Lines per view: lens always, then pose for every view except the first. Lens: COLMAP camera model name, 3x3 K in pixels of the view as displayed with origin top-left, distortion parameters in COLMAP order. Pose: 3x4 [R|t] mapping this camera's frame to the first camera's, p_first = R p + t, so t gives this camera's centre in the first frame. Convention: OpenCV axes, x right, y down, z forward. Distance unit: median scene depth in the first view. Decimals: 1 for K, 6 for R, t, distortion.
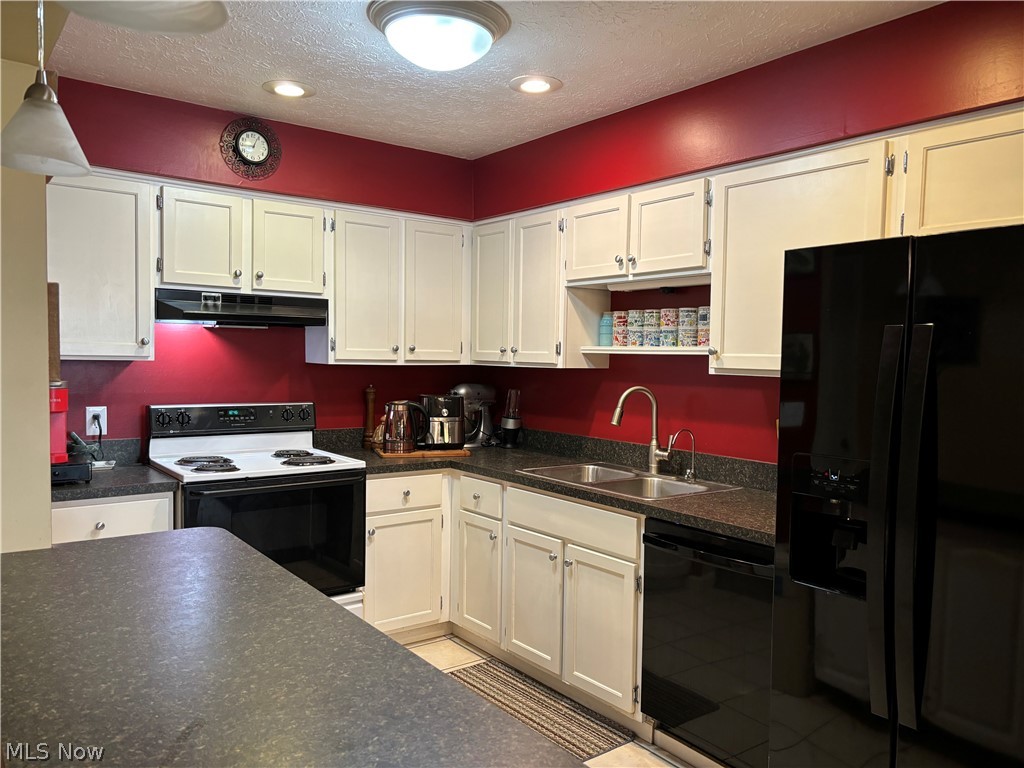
lens RADIAL K [[776.1, 0, 518.5], [0, 776.1, 386.1], [0, 0, 1]] dist [0.017012, -0.021171]
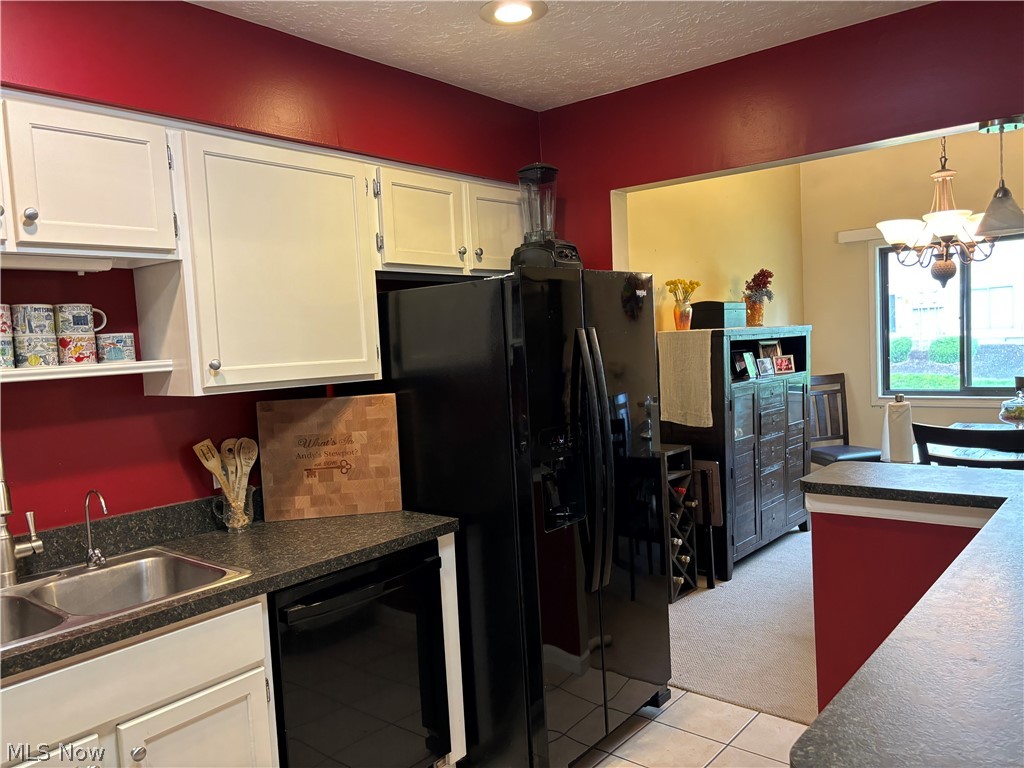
lens RADIAL K [[776.1, 0, 511.4], [0, 776.1, 386.1], [0, 0, 1]] dist [0.017012, -0.021171]
pose [[-0.234322, -0.066884, 0.969855, -0.569694], [0.086433, 0.992246, 0.089311, -0.067993], [-0.968309, 0.104755, -0.226724, 0.908202]]
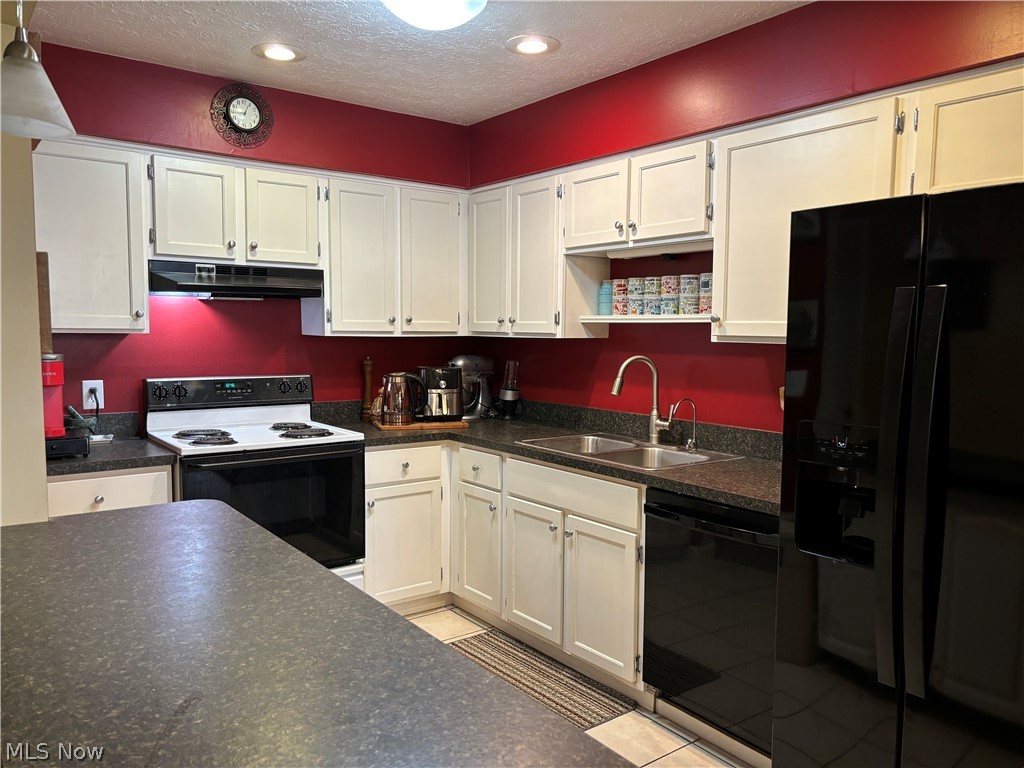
lens RADIAL K [[776.1, 0, 508.0], [0, 776.1, 385.9], [0, 0, 1]] dist [0.017012, -0.021171]
pose [[0.999913, -0.007990, -0.010500, -0.001921], [0.008350, 0.999364, 0.034662, 0.004106], [0.010216, -0.034746, 0.999344, 0.013899]]
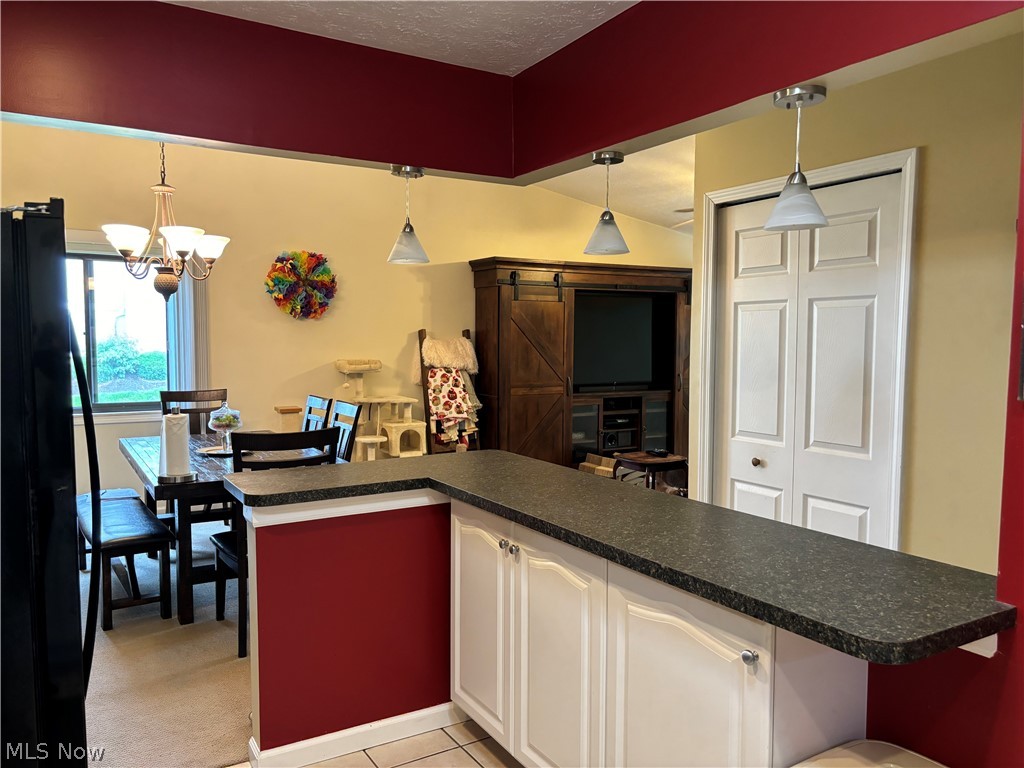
lens RADIAL K [[776.1, 0, 512.1], [0, 776.1, 390.6], [0, 0, 1]] dist [0.017012, -0.021171]
pose [[-0.993792, -0.029974, 0.107136, -0.114110], [-0.017721, 0.993376, 0.113538, -0.061449], [-0.109830, 0.110935, -0.987740, 1.191895]]
